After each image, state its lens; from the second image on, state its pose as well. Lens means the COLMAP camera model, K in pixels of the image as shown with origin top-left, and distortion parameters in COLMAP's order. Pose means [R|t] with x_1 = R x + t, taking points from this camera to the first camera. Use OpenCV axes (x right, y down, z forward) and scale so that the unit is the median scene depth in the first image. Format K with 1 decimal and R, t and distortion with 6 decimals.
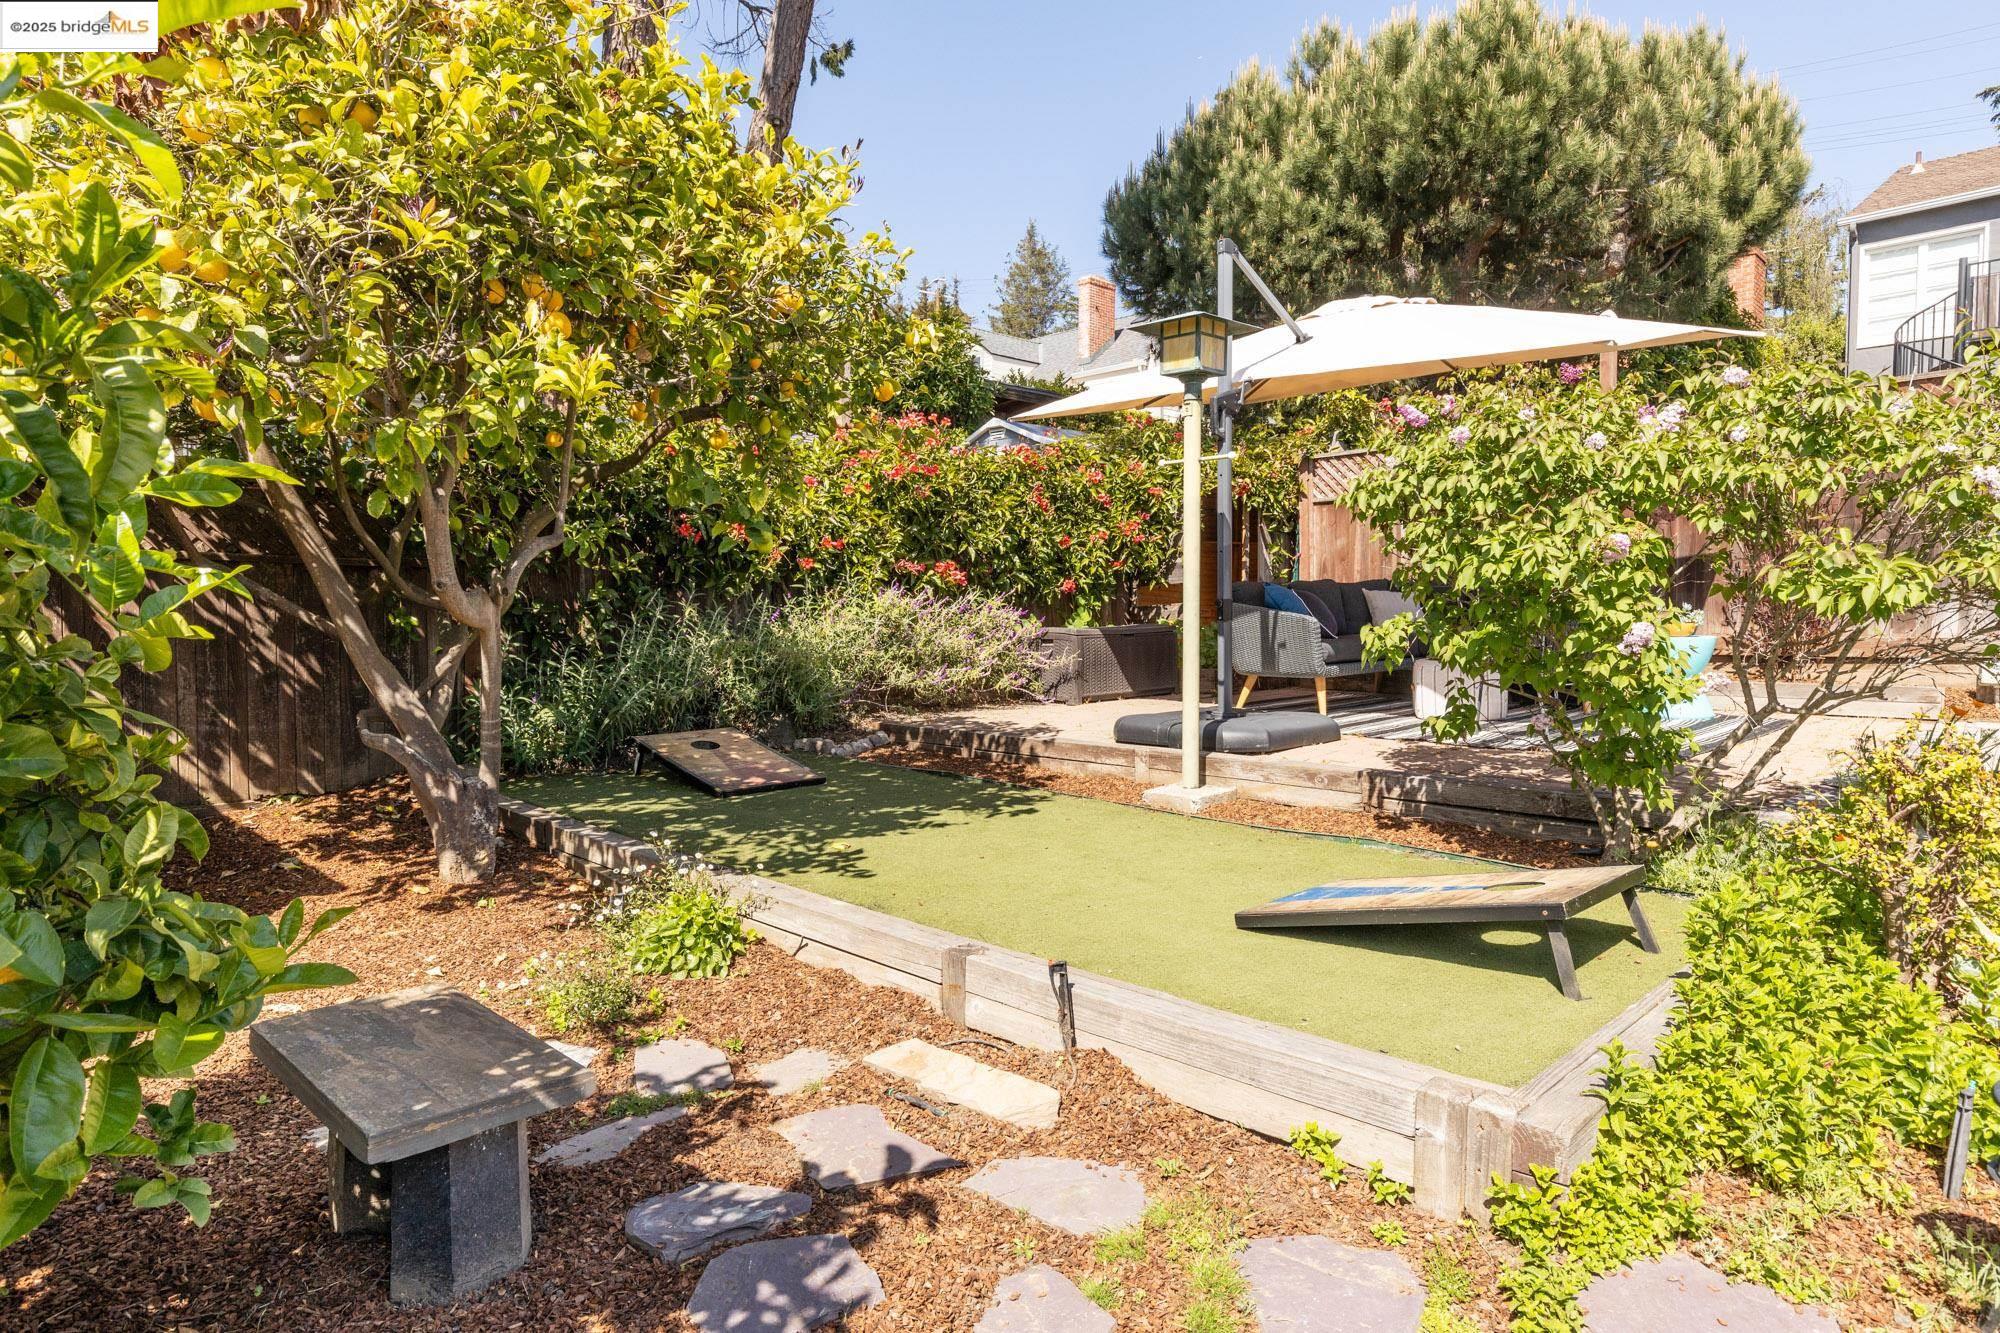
lens RADIAL K [[1150.6, 0, 1000.0], [0, 1150.6, 666.5], [0, 0, 1]] dist [-0.000082, -0.001356]
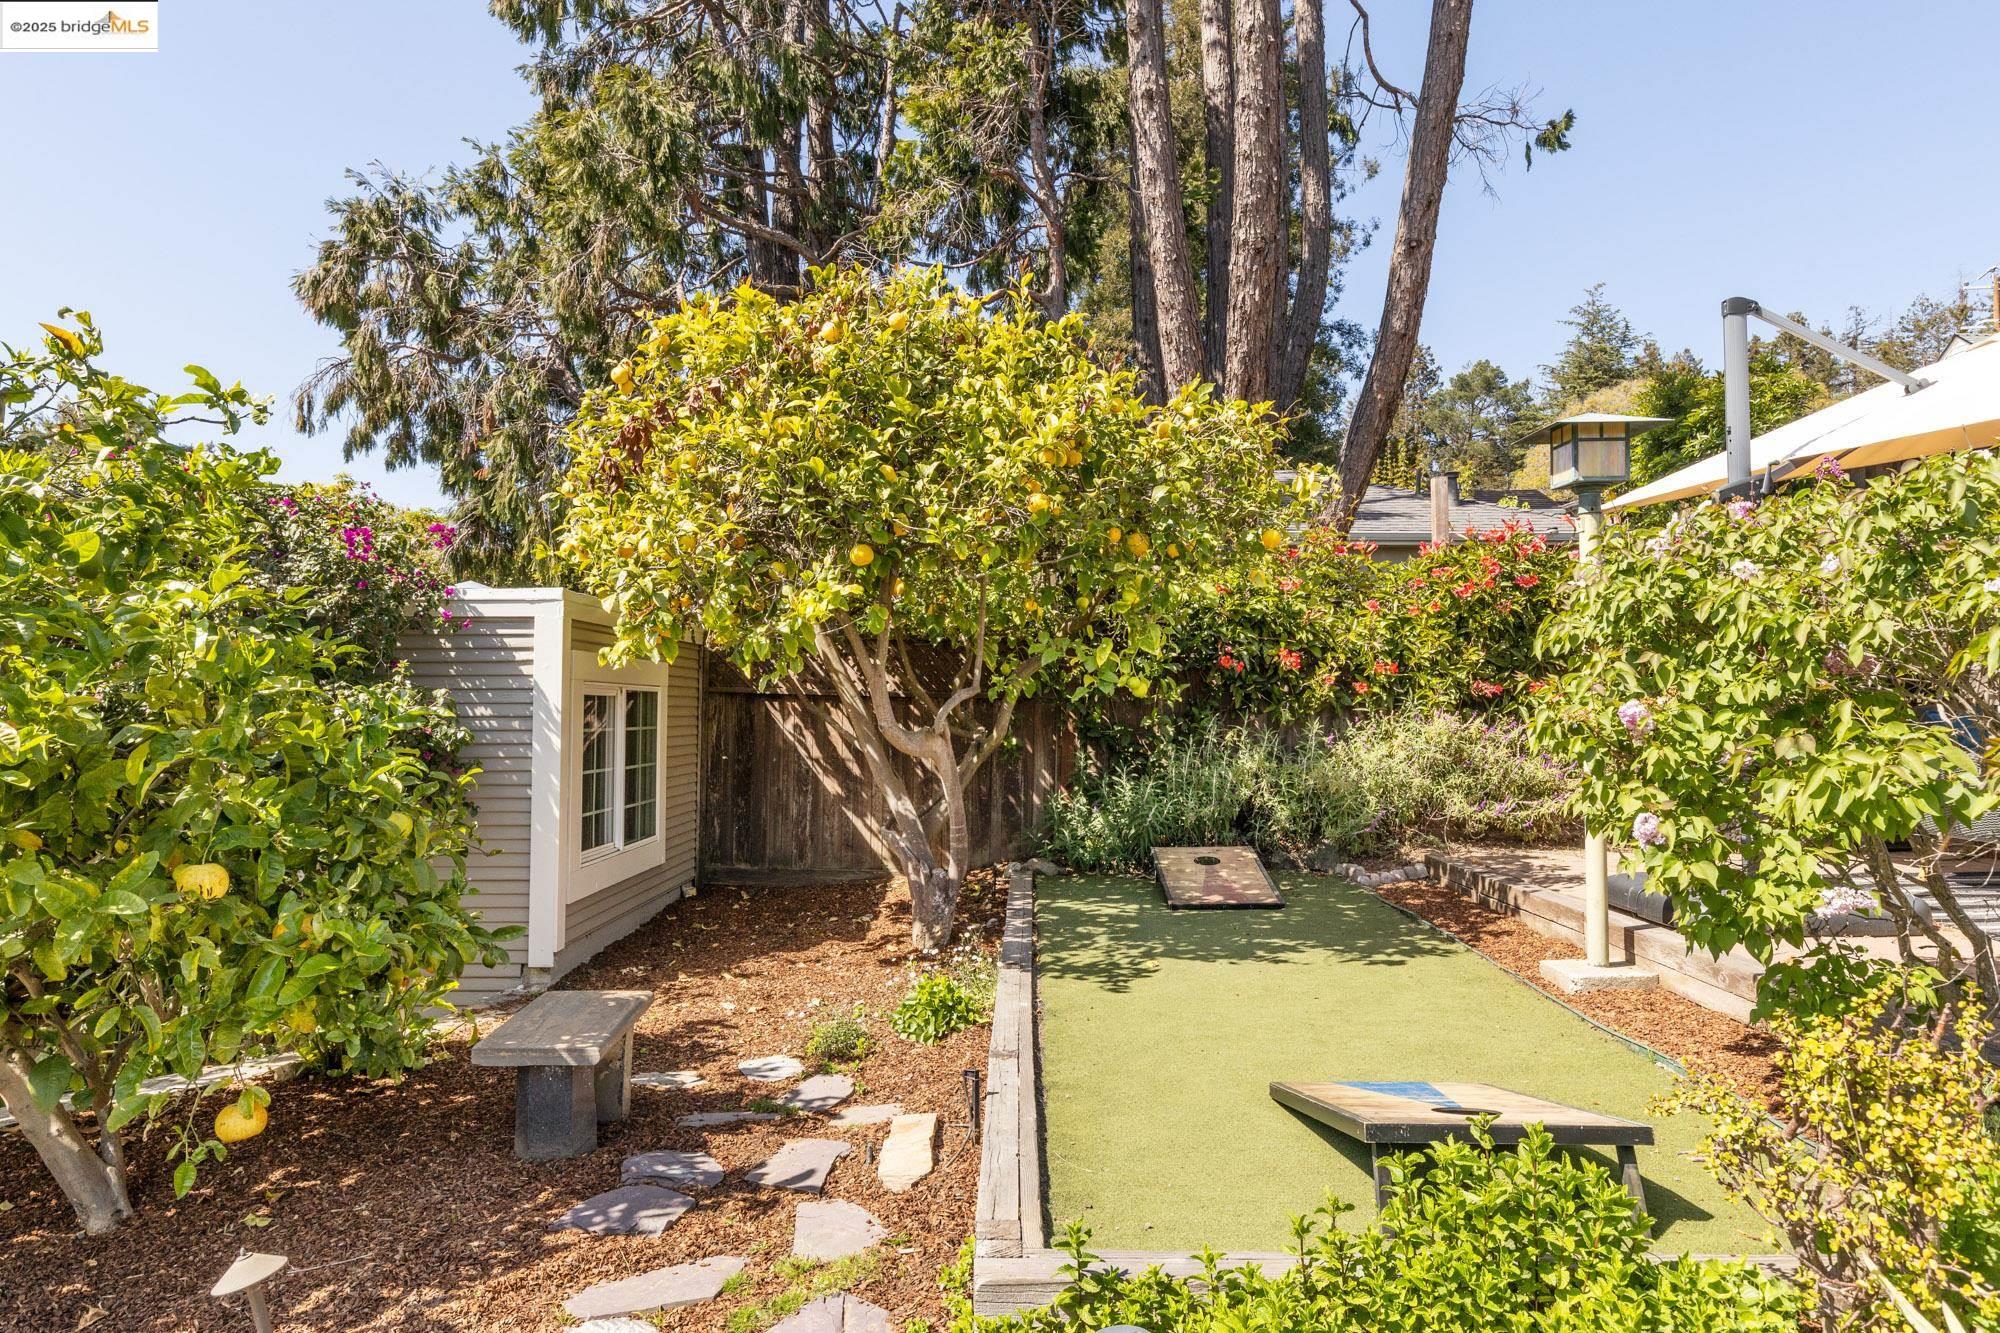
lens RADIAL K [[1201.3, 0, 1000.0], [0, 1201.3, 666.5], [0, 0, 1]] dist [-0.003204, -0.000078]
pose [[0.703930, -0.021312, -0.709950, 0.689165], [-0.033927, 0.997400, -0.063581, -0.060174], [0.709459, 0.068843, 0.701377, 0.077530]]
